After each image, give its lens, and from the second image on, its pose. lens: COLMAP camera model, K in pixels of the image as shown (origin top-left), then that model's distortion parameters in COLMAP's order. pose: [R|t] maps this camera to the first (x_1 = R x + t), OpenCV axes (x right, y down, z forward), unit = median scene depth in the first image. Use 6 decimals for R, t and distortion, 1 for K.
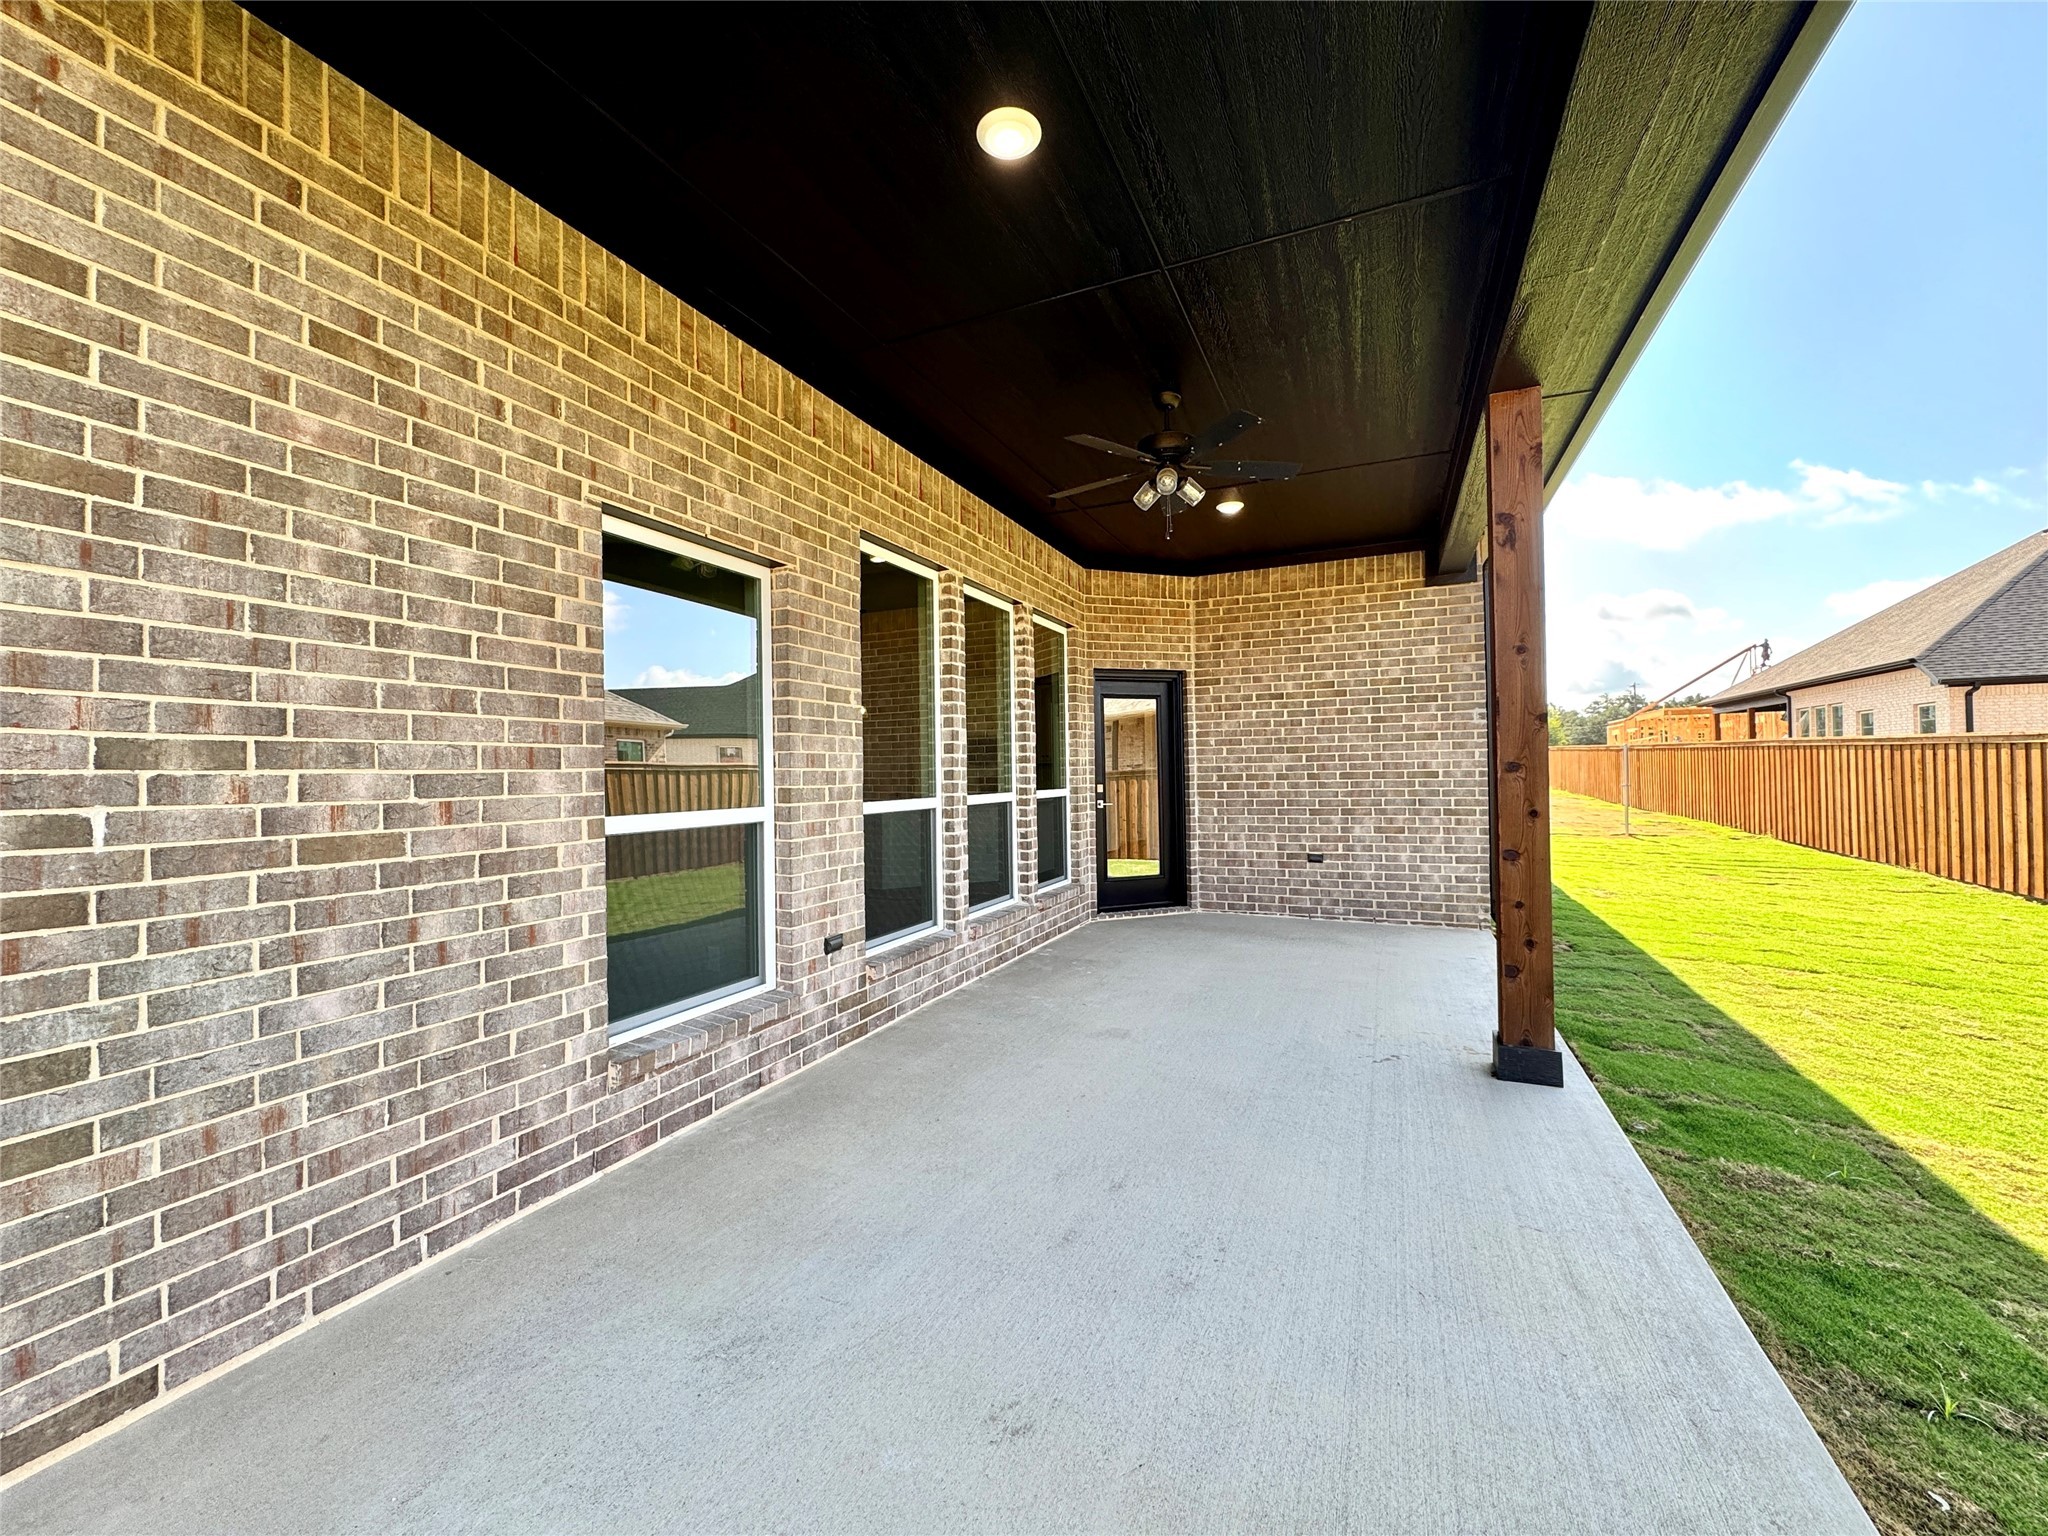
lens RADIAL K [[827.1, 0, 1022.0], [0, 827.1, 764.8], [0, 0, 1]] dist [-0.001467, 0.000636]
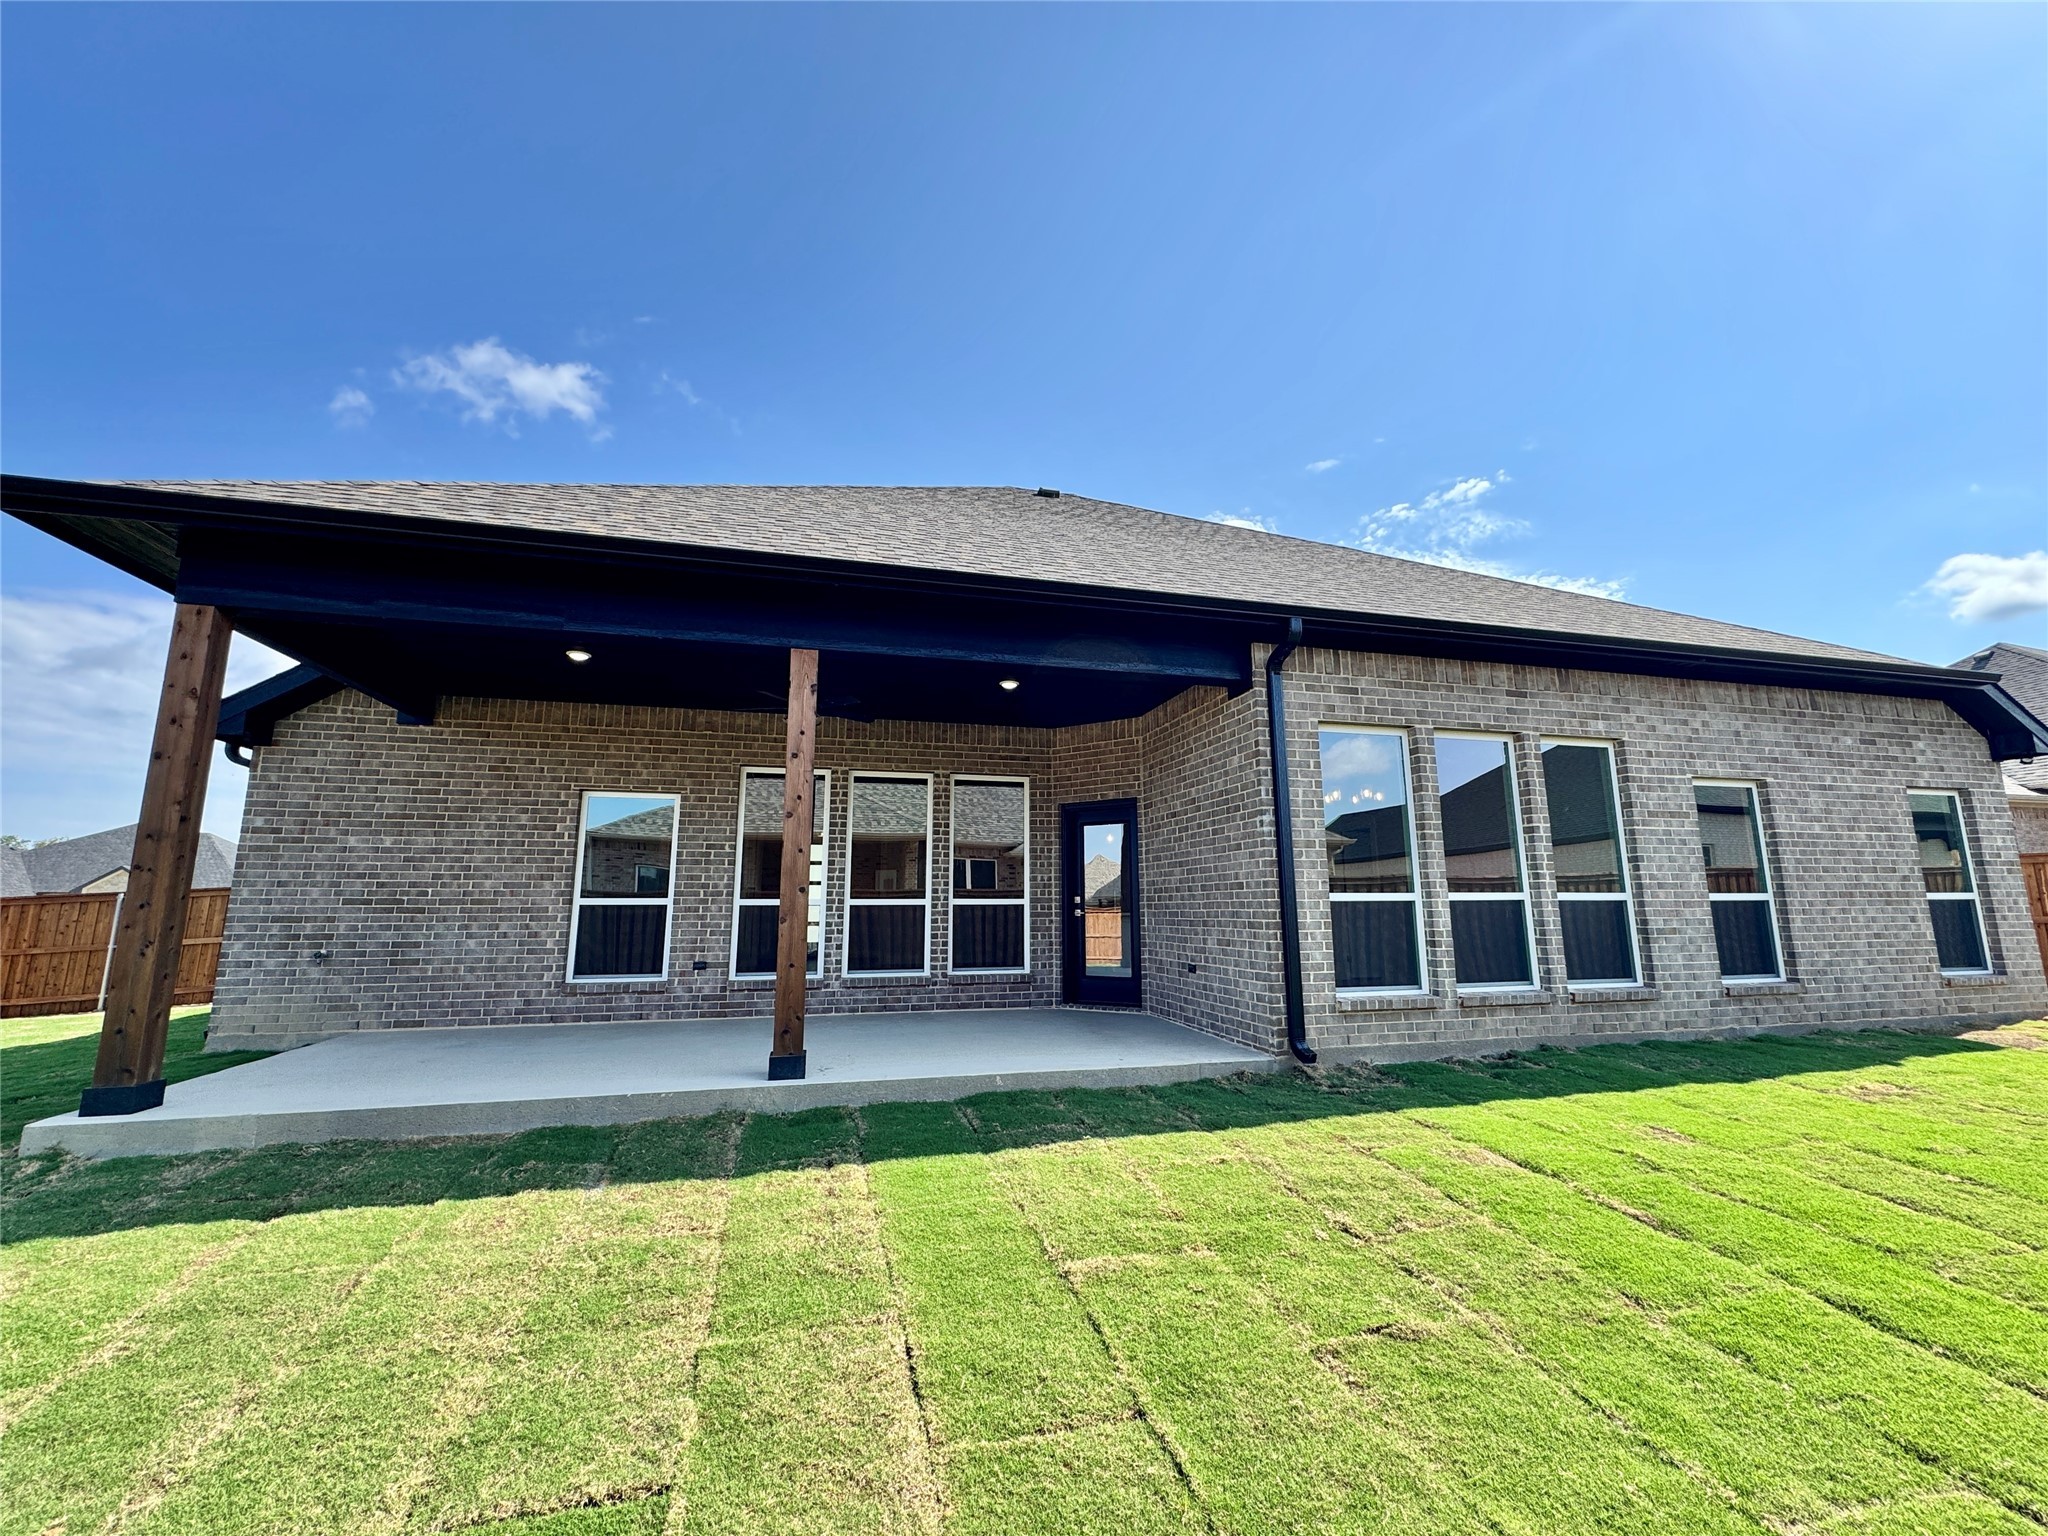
lens RADIAL K [[827.1, 0, 1028.8], [0, 827.1, 758.9], [0, 0, 1]] dist [-0.001467, 0.000636]
pose [[0.611579, -0.127134, -0.780902, 2.306019], [0.001731, 0.987218, -0.159367, 0.039522], [0.791181, 0.096114, 0.603982, 0.397314]]
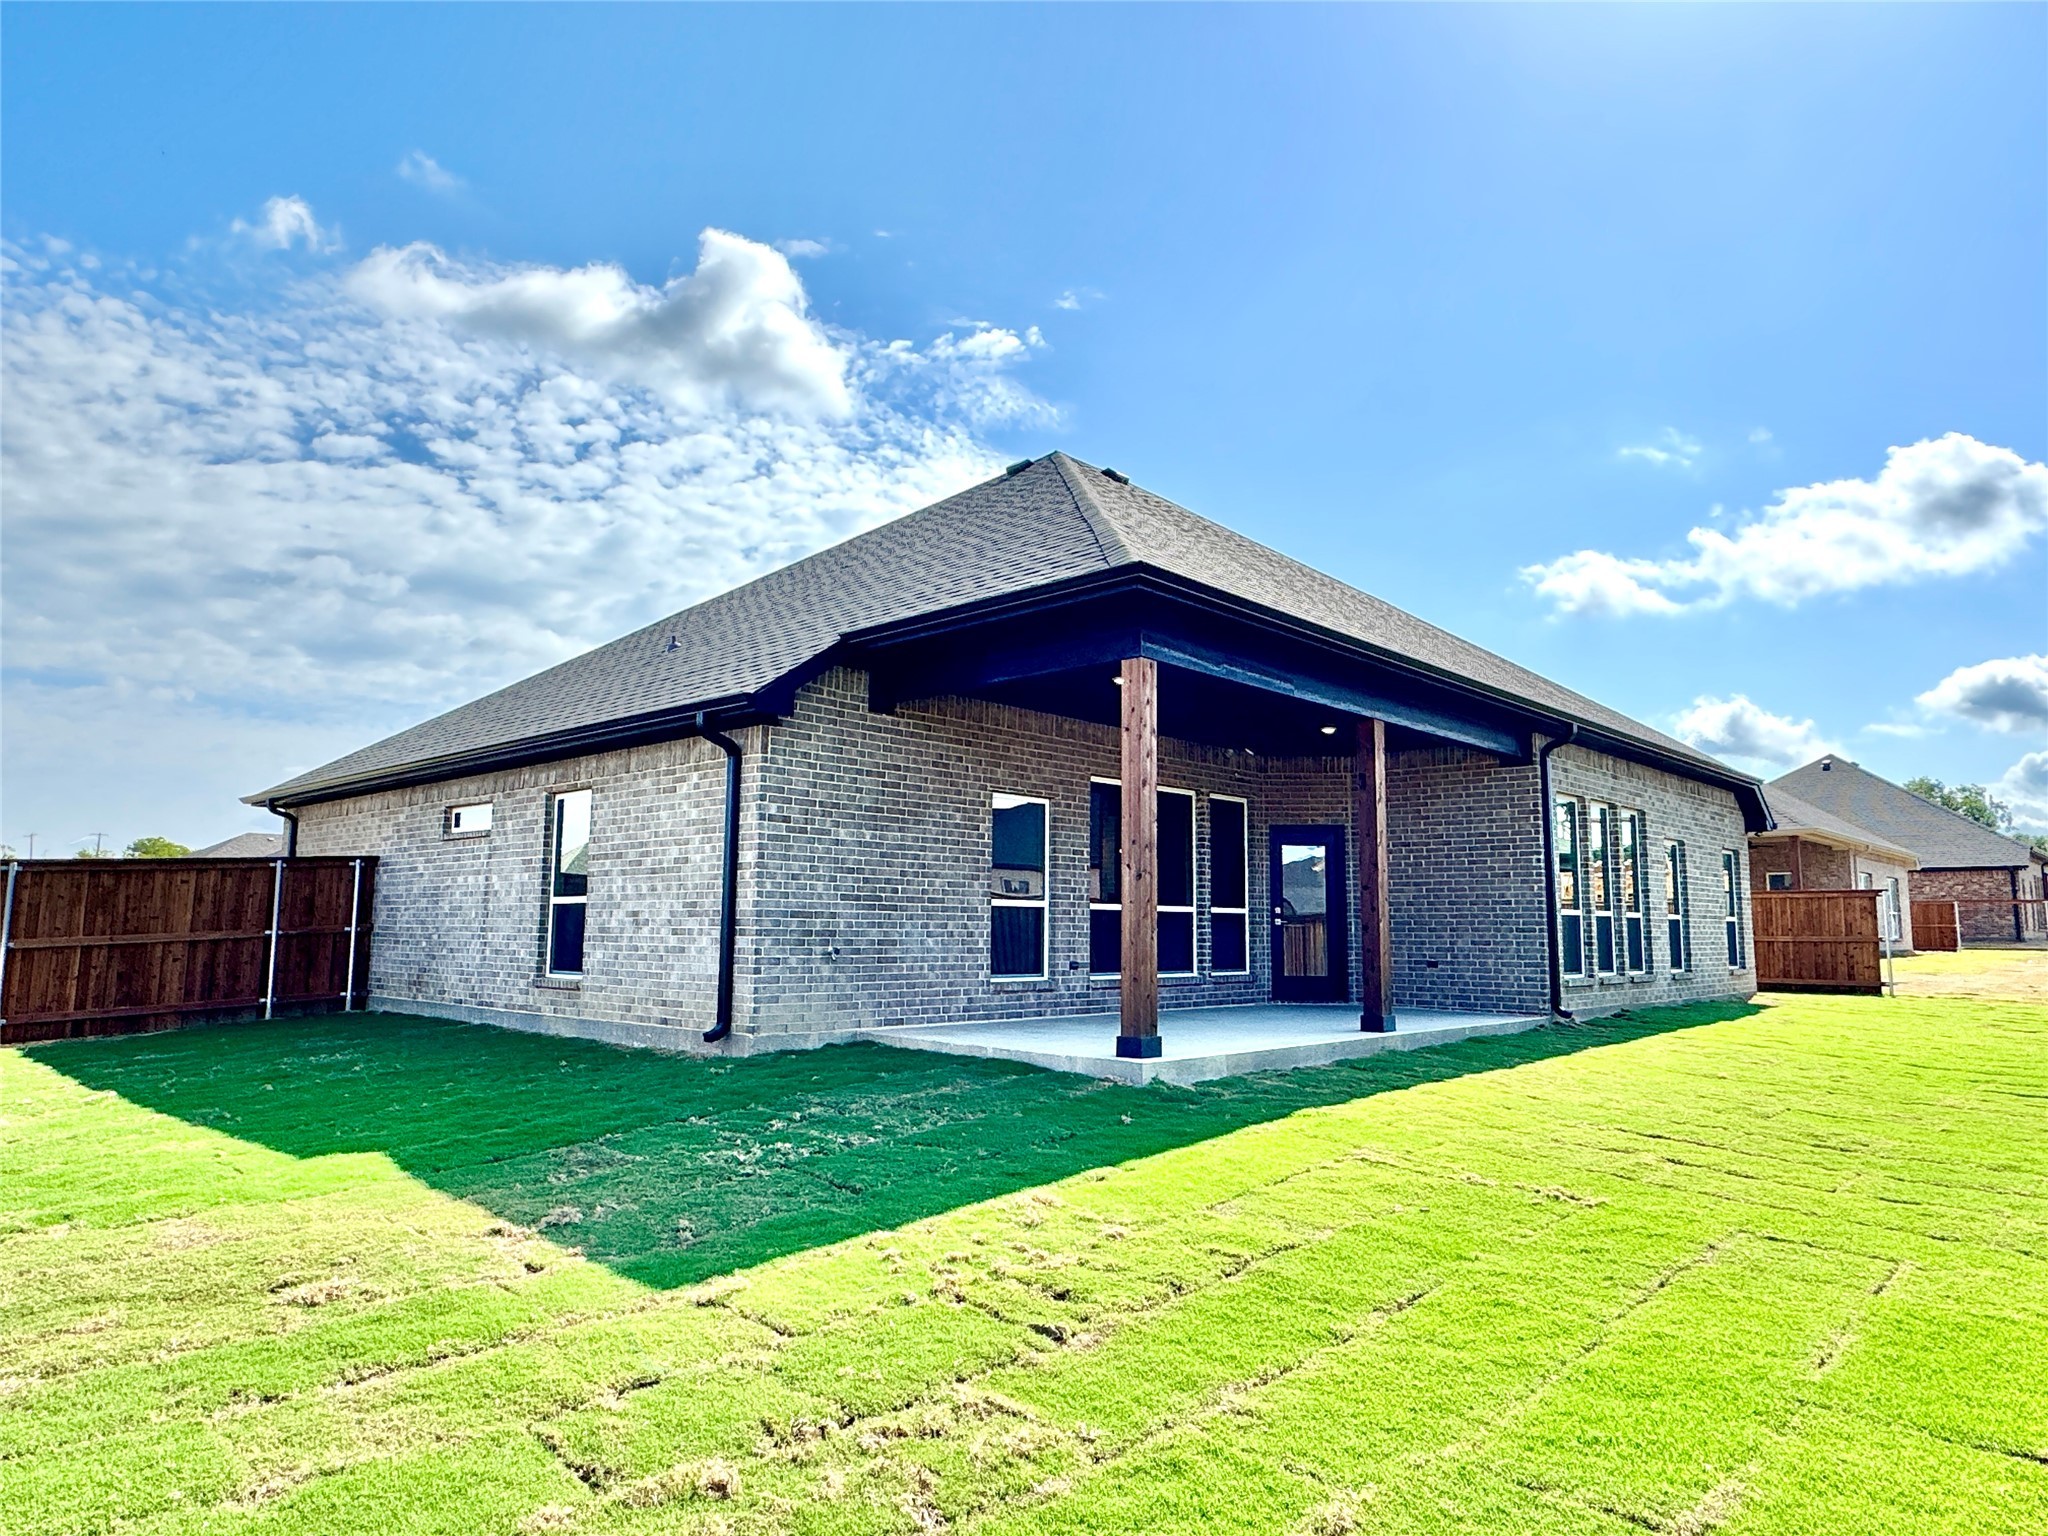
lens RADIAL K [[1358.4, 0, 1044.5], [0, 1358.4, 775.8], [0, 0, 1]] dist [0.006927, -0.000173]
pose [[0.951099, -0.012822, -0.308620, 0.949402], [-0.019500, 0.994653, -0.101418, 0.095490], [0.308271, 0.102476, 0.945763, -2.887775]]
